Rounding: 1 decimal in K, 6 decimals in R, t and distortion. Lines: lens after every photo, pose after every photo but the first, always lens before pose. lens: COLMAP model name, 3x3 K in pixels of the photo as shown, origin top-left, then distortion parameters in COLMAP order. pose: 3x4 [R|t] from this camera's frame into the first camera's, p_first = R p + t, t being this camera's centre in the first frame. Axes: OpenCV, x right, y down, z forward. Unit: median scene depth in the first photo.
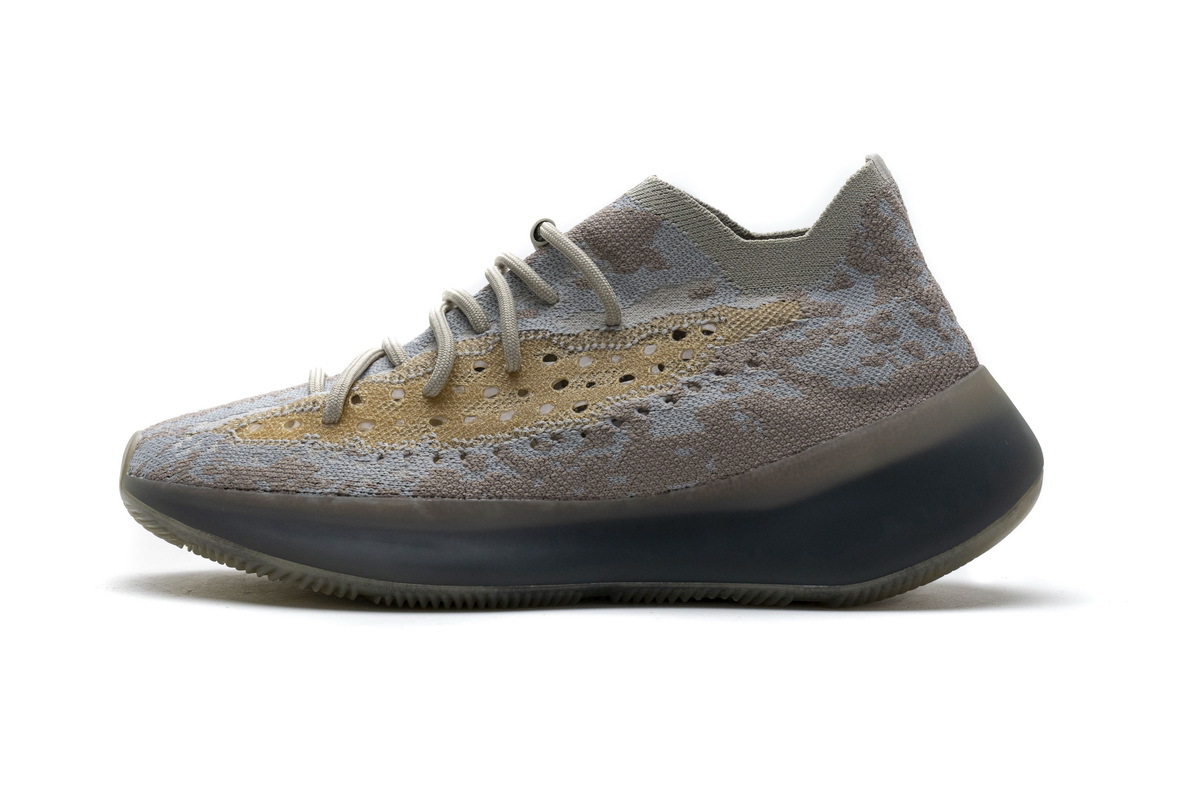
lens RADIAL K [[2384.2, 0, 600.1], [0, 2384.2, 398.9], [0, 0, 1]] dist [0.035020, 0.000000]
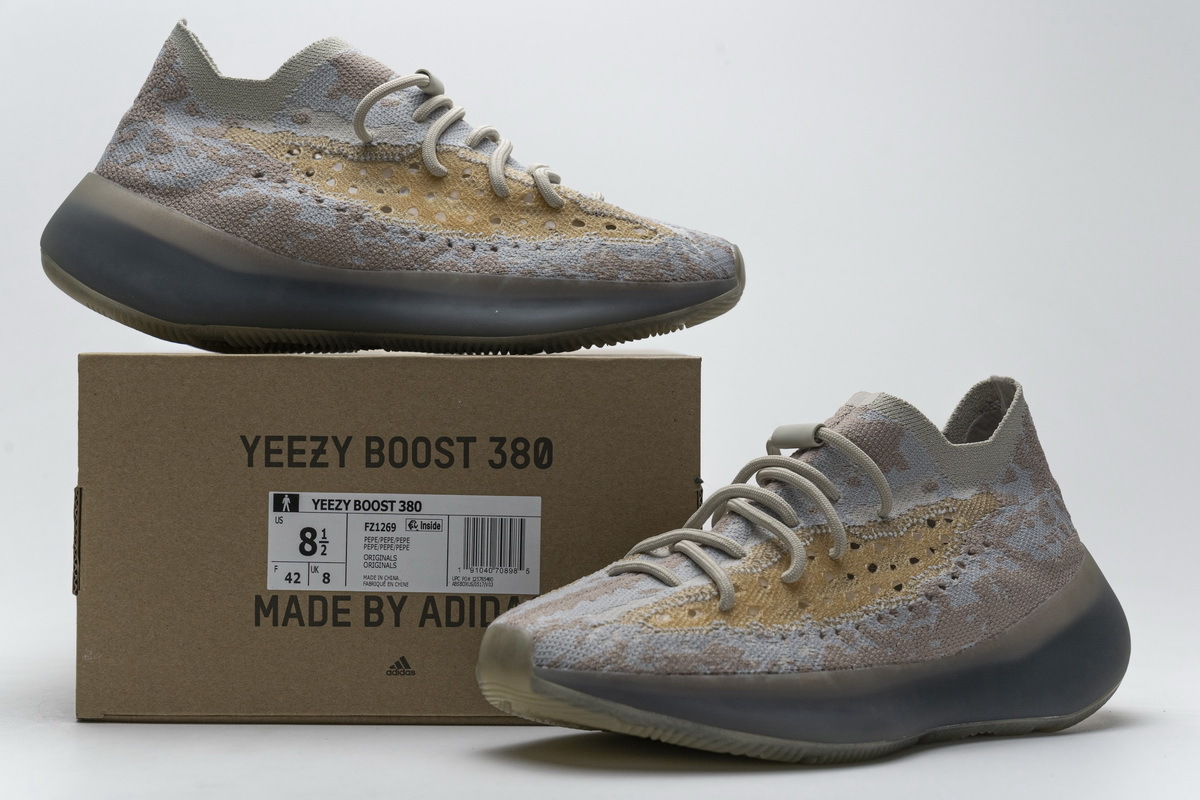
lens RADIAL K [[2358.9, 0, 600.0], [0, 2358.9, 400.0], [0, 0, 1]] dist [-0.021560, 0.000000]
pose [[0.799779, -0.003107, 0.600286, -0.861815], [0.019022, 0.999616, -0.020169, -0.071151], [-0.599993, 0.027550, 0.799531, 0.122741]]
